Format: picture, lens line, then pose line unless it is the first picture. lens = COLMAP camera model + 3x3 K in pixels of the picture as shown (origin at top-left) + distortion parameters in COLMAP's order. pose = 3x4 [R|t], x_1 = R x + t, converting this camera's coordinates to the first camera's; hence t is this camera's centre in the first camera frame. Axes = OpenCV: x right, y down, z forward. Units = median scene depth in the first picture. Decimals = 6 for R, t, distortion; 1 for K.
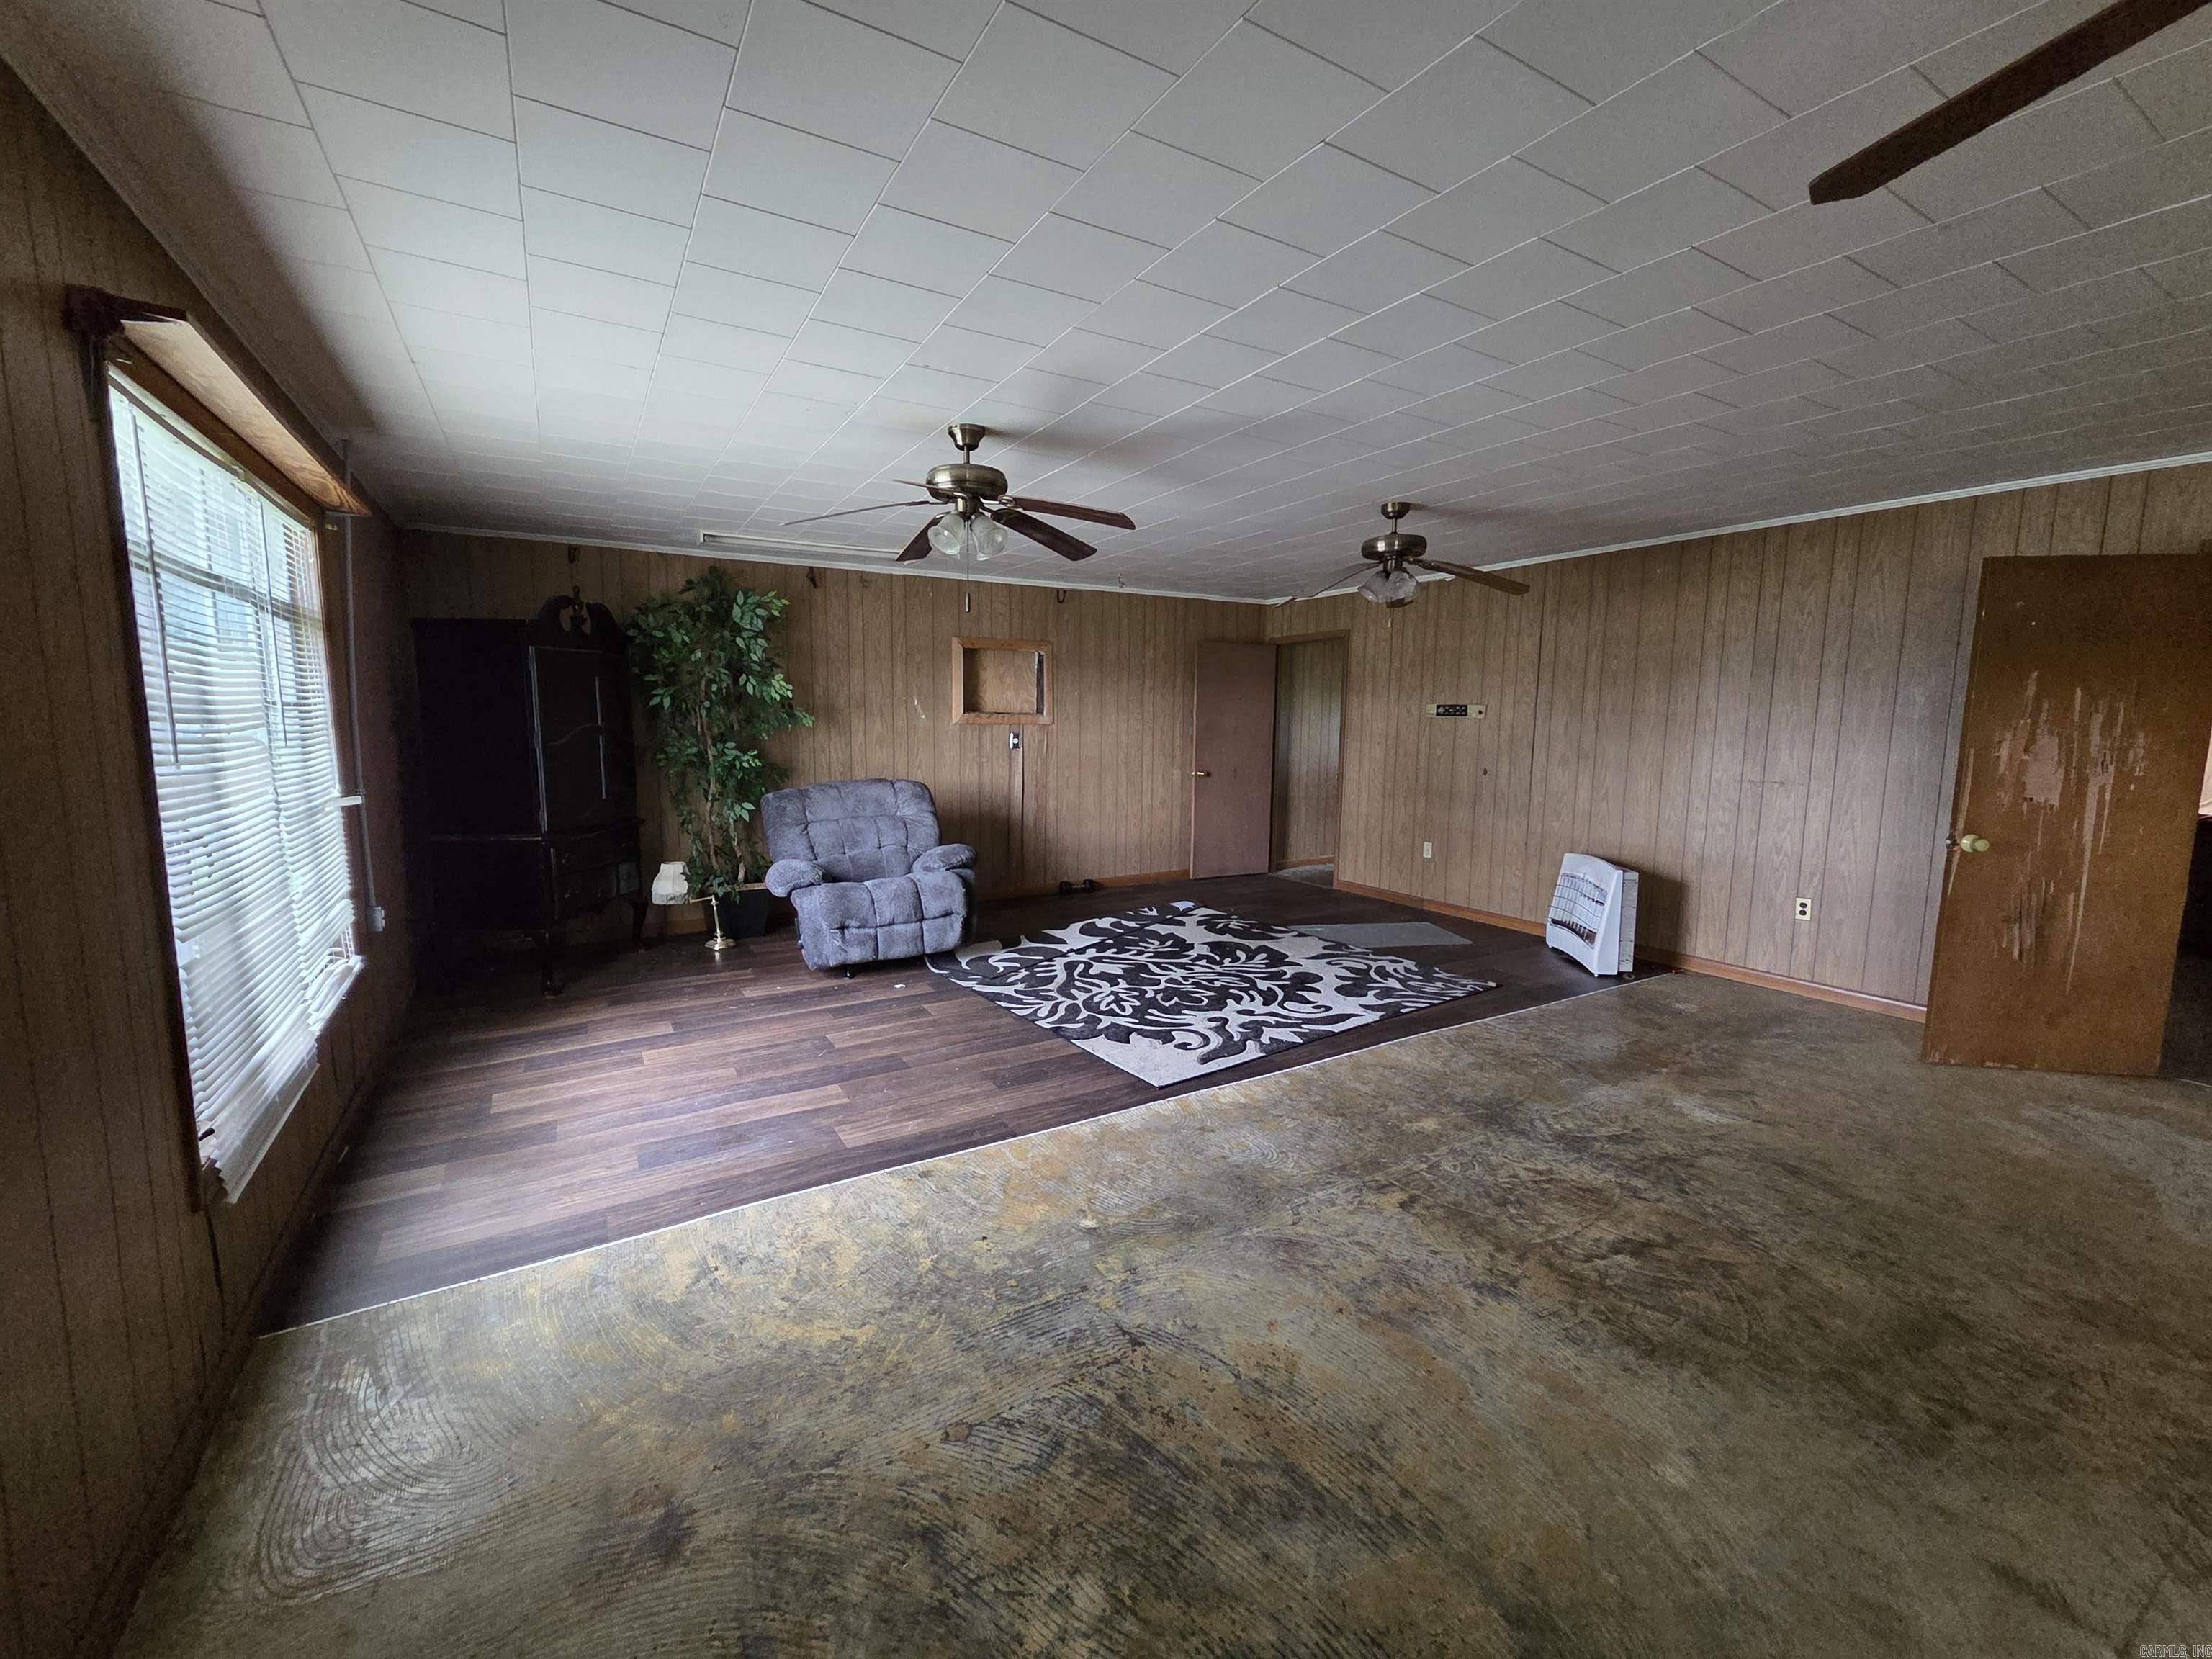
lens RADIAL K [[903.5, 0, 1092.9], [0, 903.5, 823.3], [0, 0, 1]] dist [-0.000731, -0.000709]
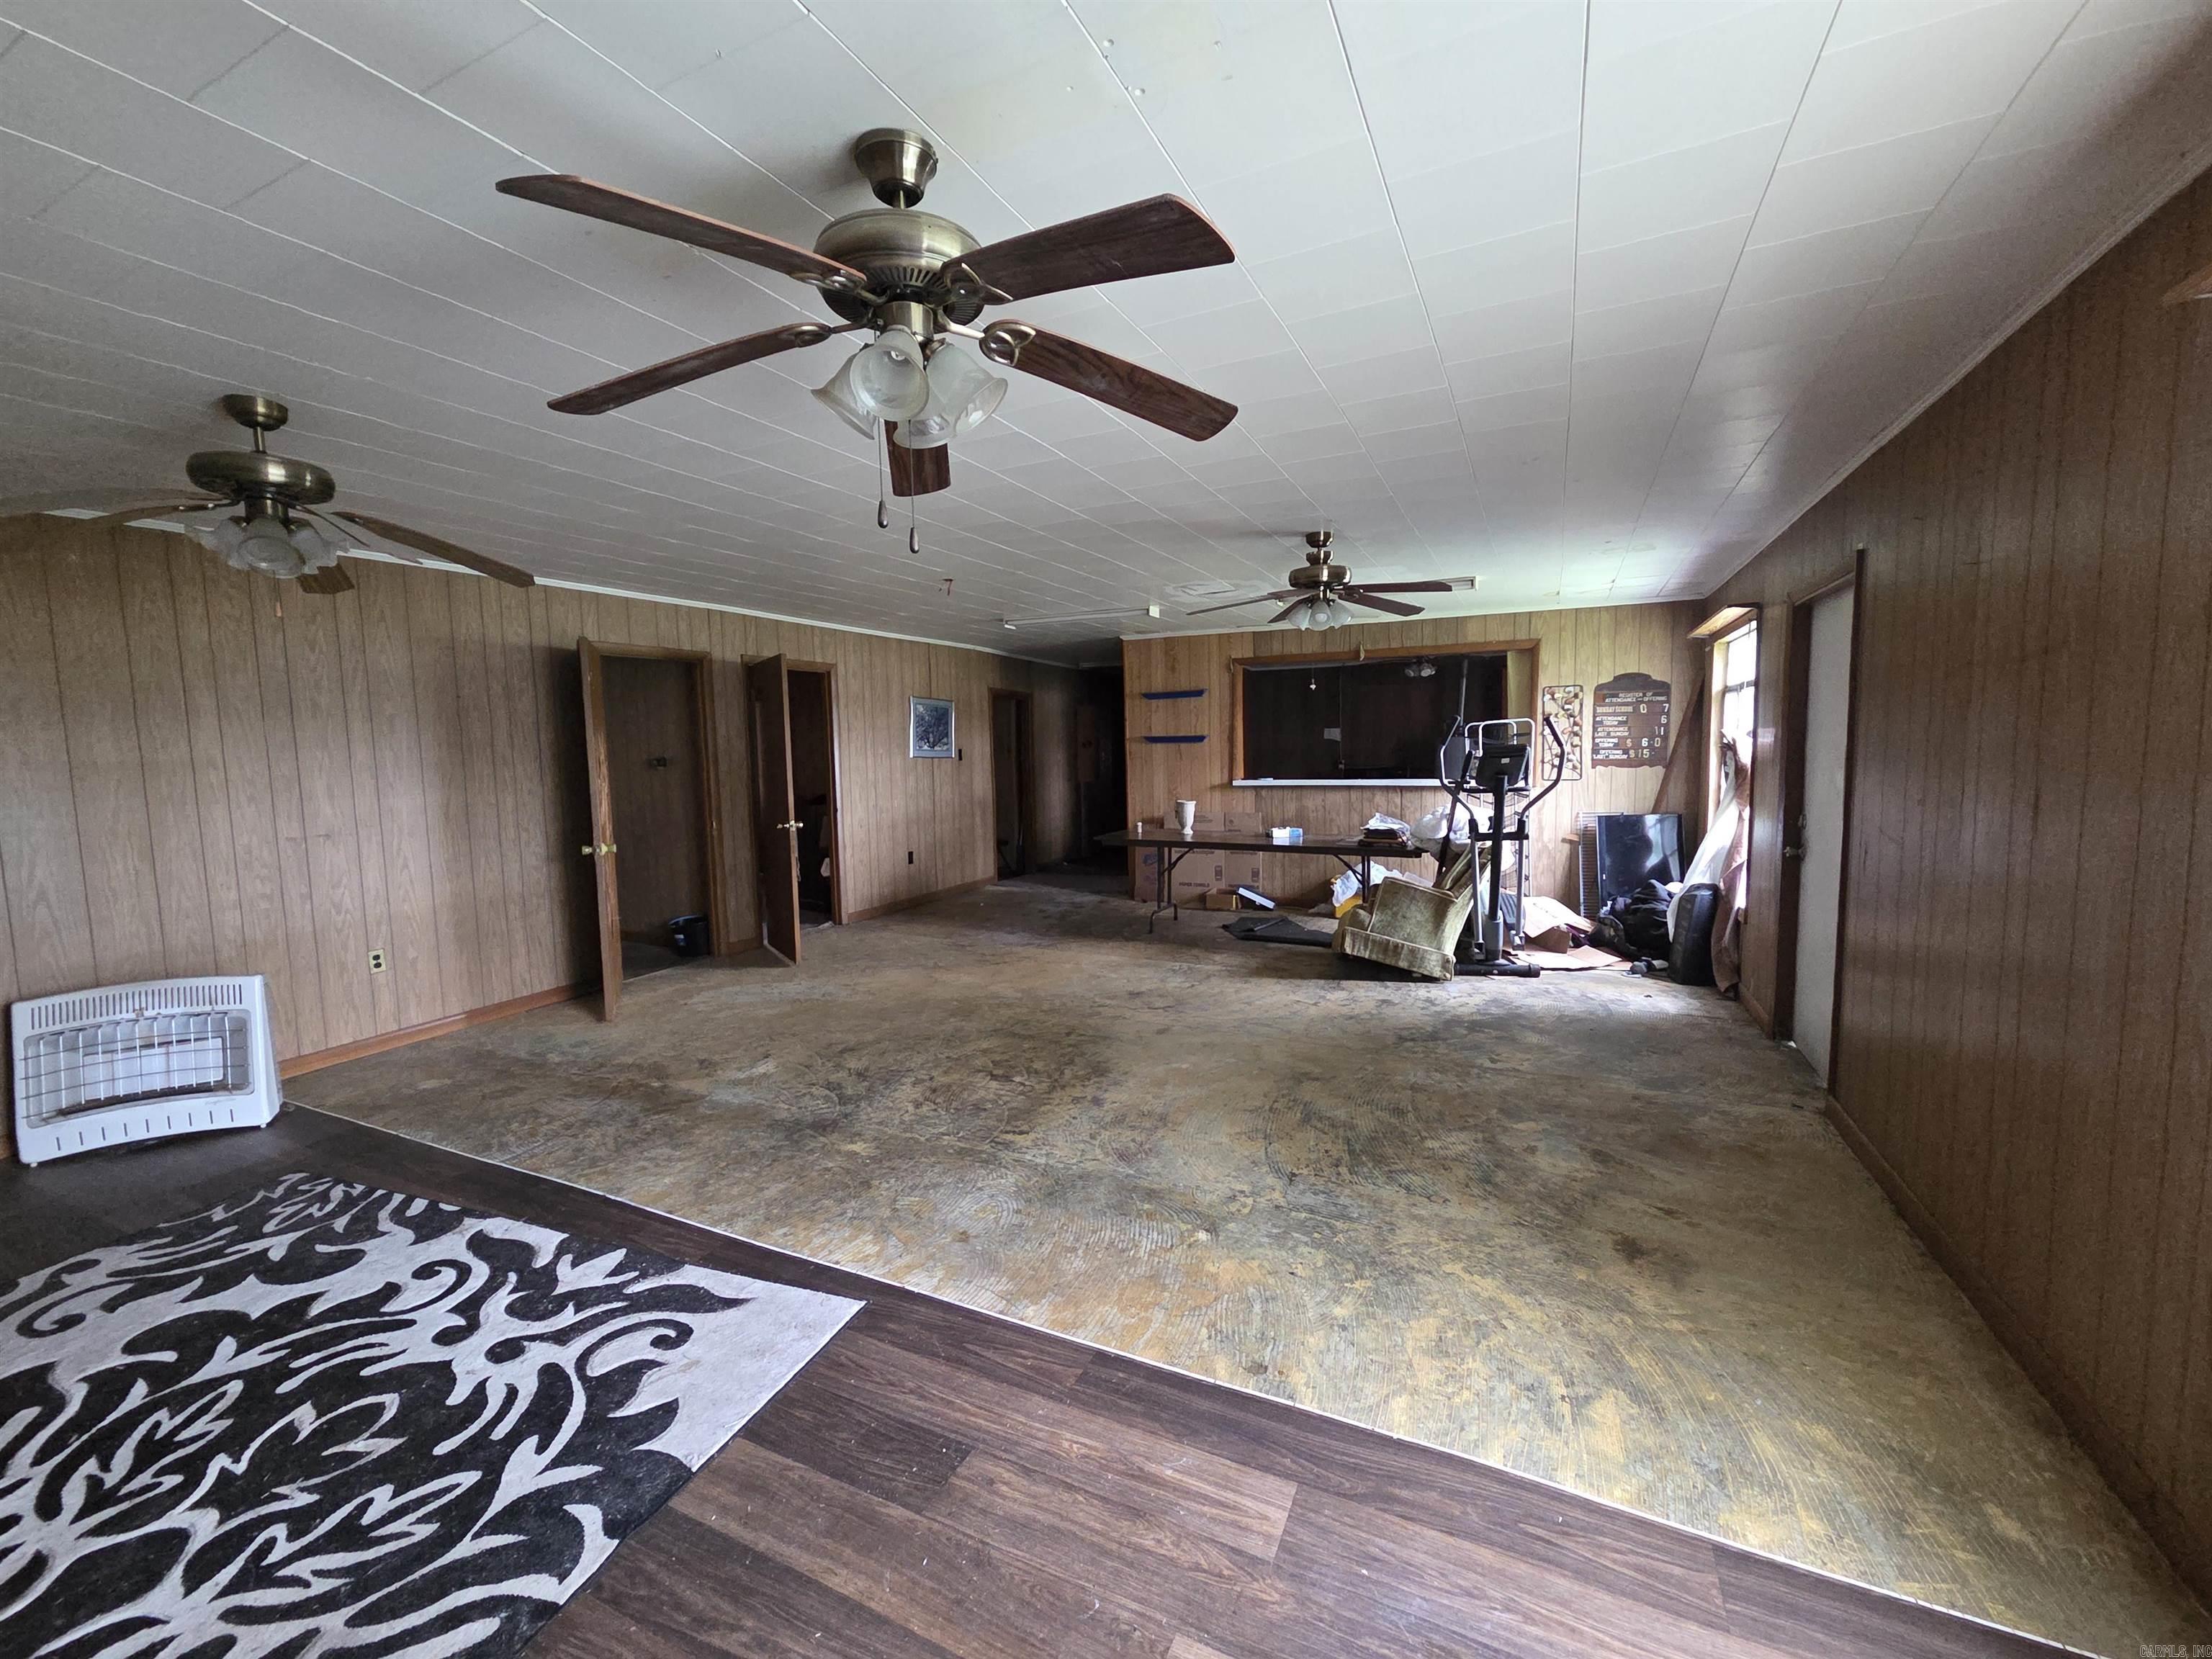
lens RADIAL K [[903.5, 0, 1094.3], [0, 903.5, 826.8], [0, 0, 1]] dist [-0.000731, -0.000709]
pose [[-0.546537, -0.076595, 0.833925, -0.487031], [0.121368, 0.978050, 0.169375, -0.133872], [-0.828593, 0.193781, -0.525245, 0.986001]]
